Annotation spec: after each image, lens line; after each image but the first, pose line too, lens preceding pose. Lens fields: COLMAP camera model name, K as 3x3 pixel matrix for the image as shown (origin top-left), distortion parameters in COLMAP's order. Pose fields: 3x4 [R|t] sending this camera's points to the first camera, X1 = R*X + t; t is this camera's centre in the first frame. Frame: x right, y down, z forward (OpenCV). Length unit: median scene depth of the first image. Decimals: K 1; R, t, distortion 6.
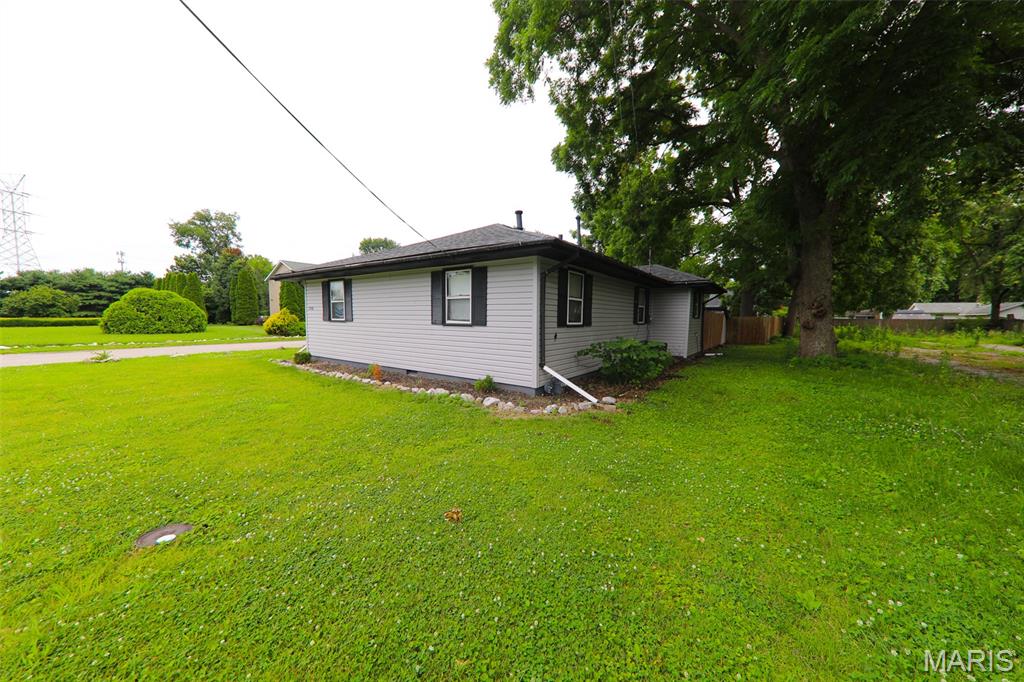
lens RADIAL K [[355.3, 0, 512.0], [0, 355.3, 341.0], [0, 0, 1]] dist [-0.000328, -0.000108]
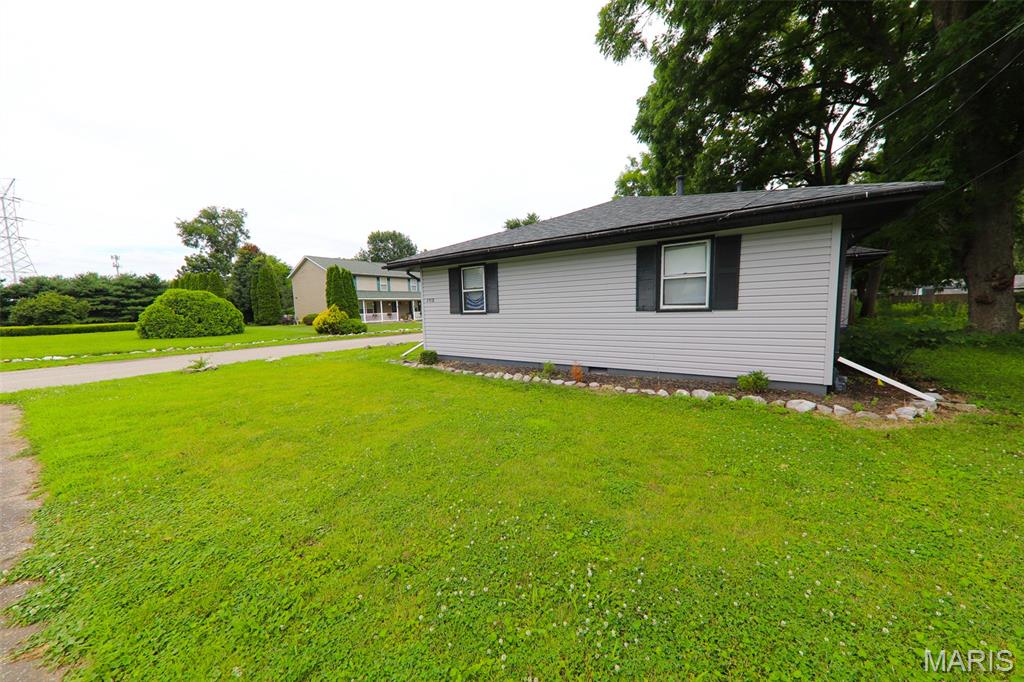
lens RADIAL K [[355.3, 0, 512.0], [0, 355.3, 341.0], [0, 0, 1]] dist [-0.000328, -0.000108]
pose [[0.999325, -0.036356, 0.005286, -0.130361], [0.036215, 0.999037, 0.024755, -0.002153], [-0.006181, -0.024547, 0.999680, 0.044037]]
